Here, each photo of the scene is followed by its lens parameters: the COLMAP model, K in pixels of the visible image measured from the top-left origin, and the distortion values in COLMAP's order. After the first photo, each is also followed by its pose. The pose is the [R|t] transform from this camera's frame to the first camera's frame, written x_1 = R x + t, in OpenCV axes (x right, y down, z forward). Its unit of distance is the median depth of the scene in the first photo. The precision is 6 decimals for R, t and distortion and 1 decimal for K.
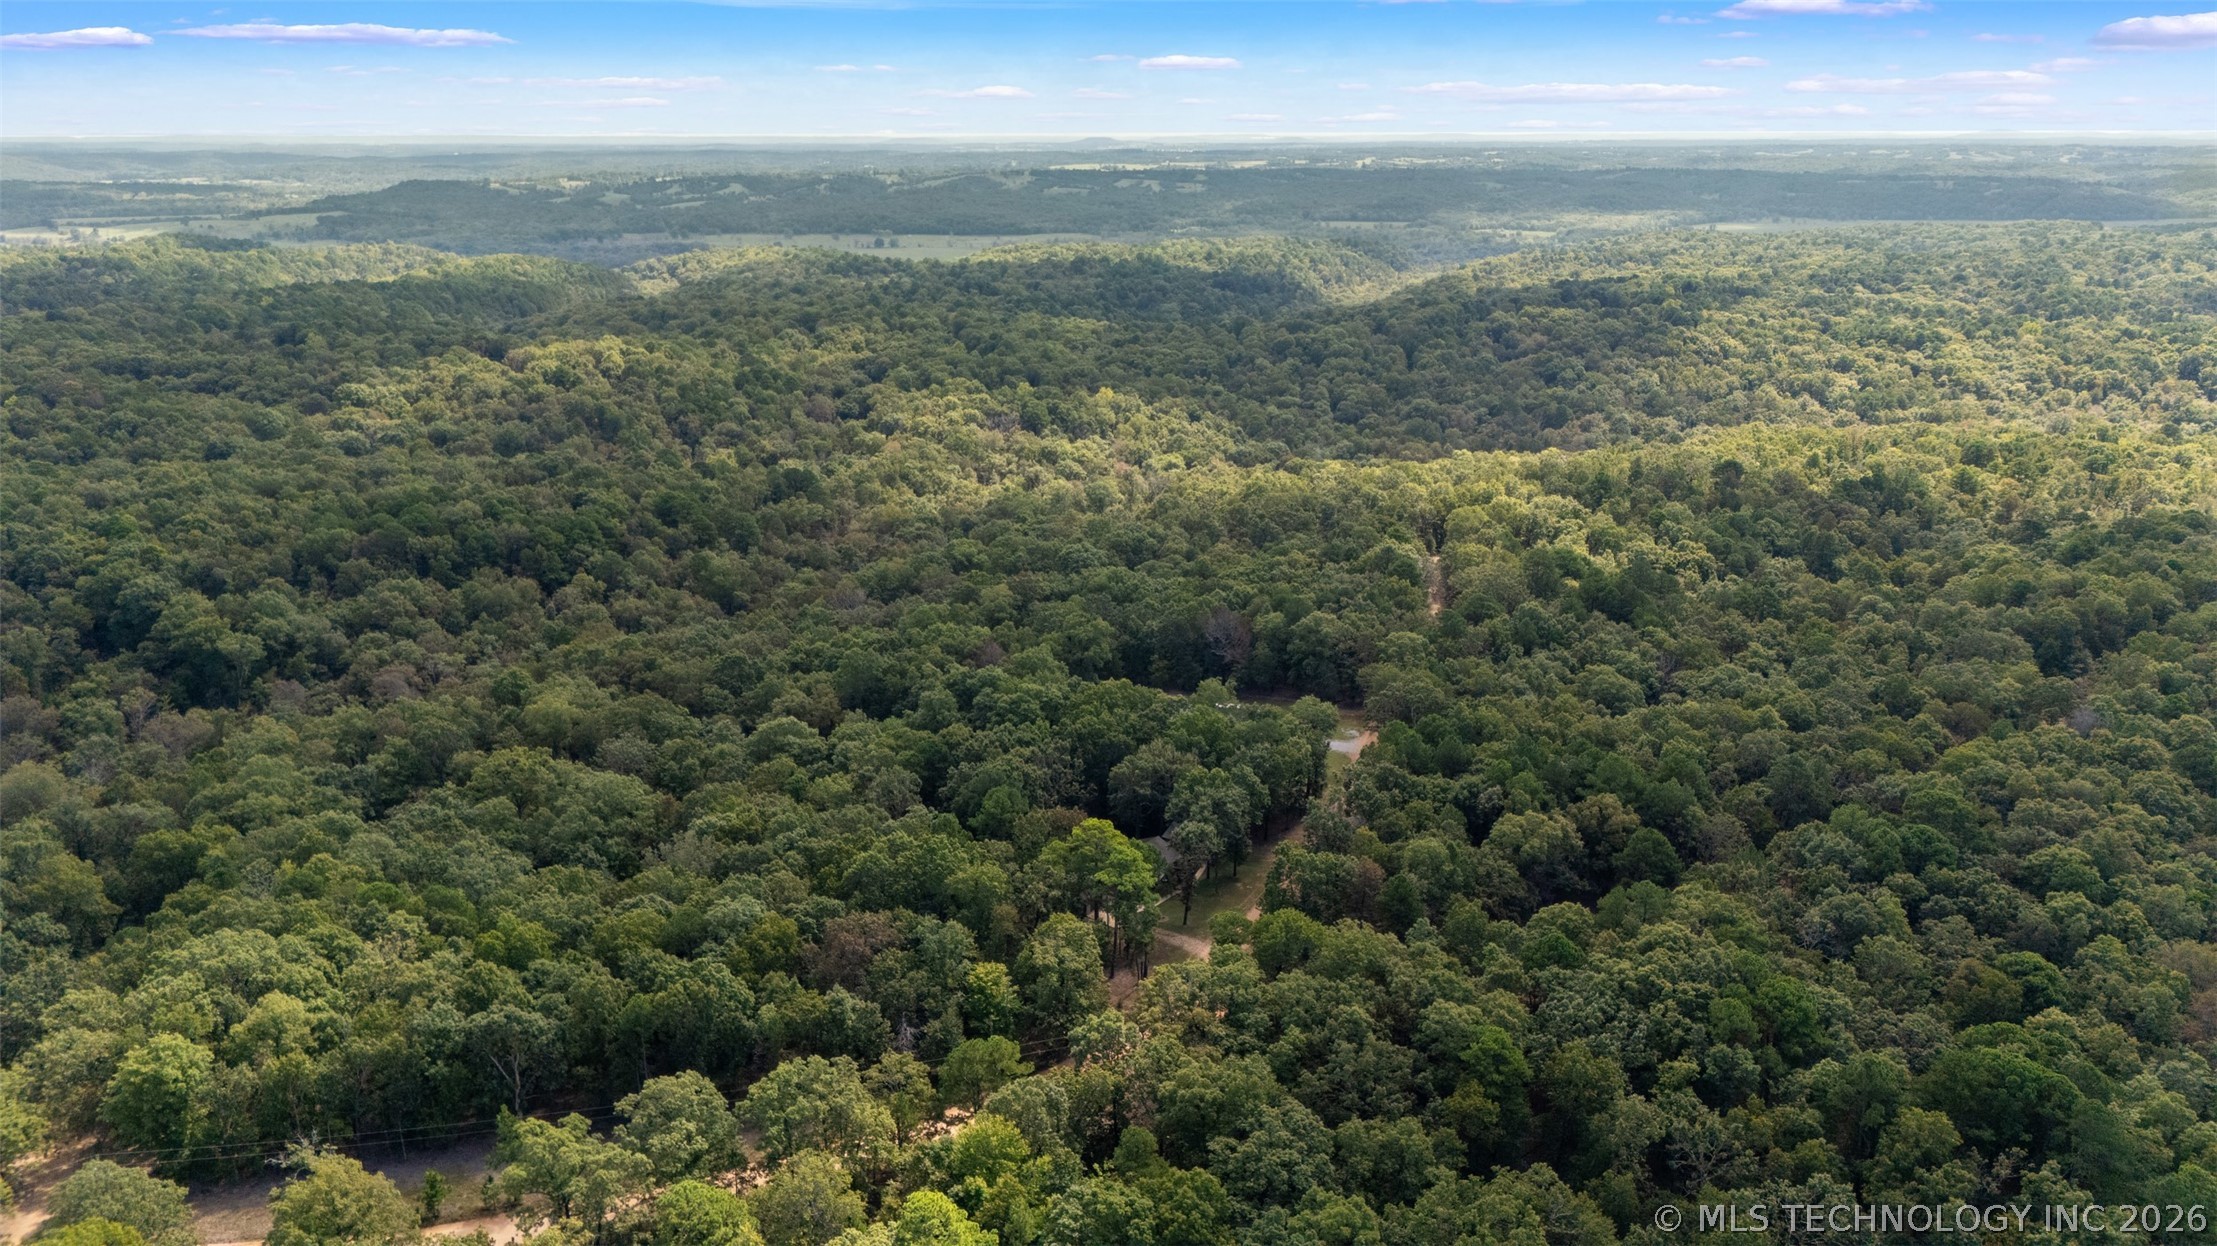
lens RADIAL K [[1589.4, 0, 1108.5], [0, 1589.4, 623.0], [0, 0, 1]] dist [0.069143, -0.081554]
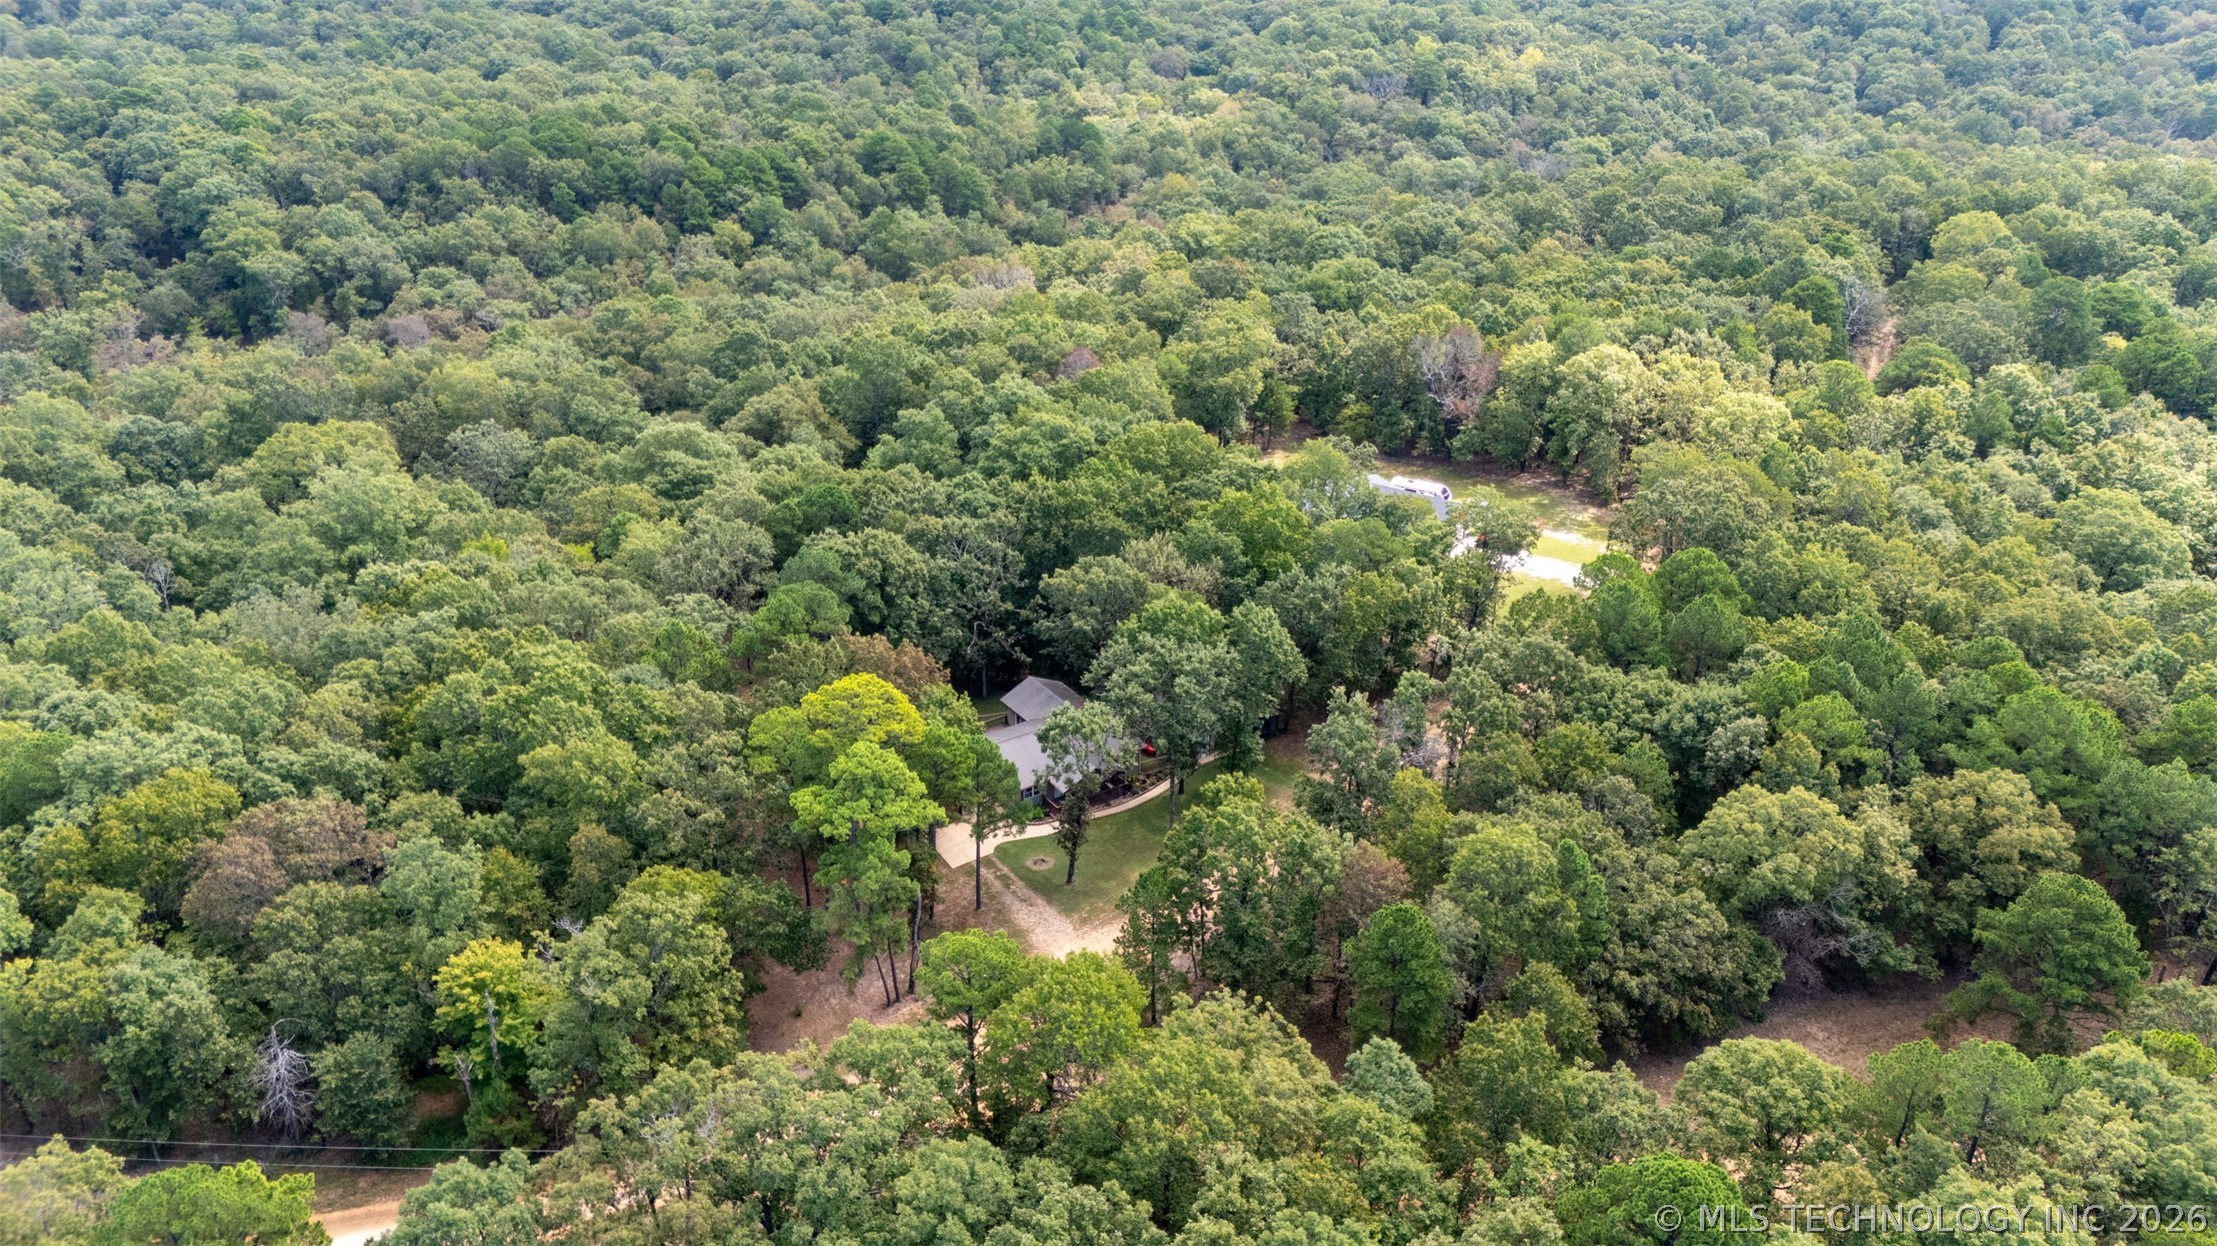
lens RADIAL K [[1589.4, 0, 1108.5], [0, 1589.4, 623.0], [0, 0, 1]] dist [0.069143, -0.081554]
pose [[0.946803, 0.144110, -0.287744, 0.111240], [-0.093354, 0.978675, 0.182975, 0.001753], [0.307976, -0.146379, 0.940066, 0.279457]]
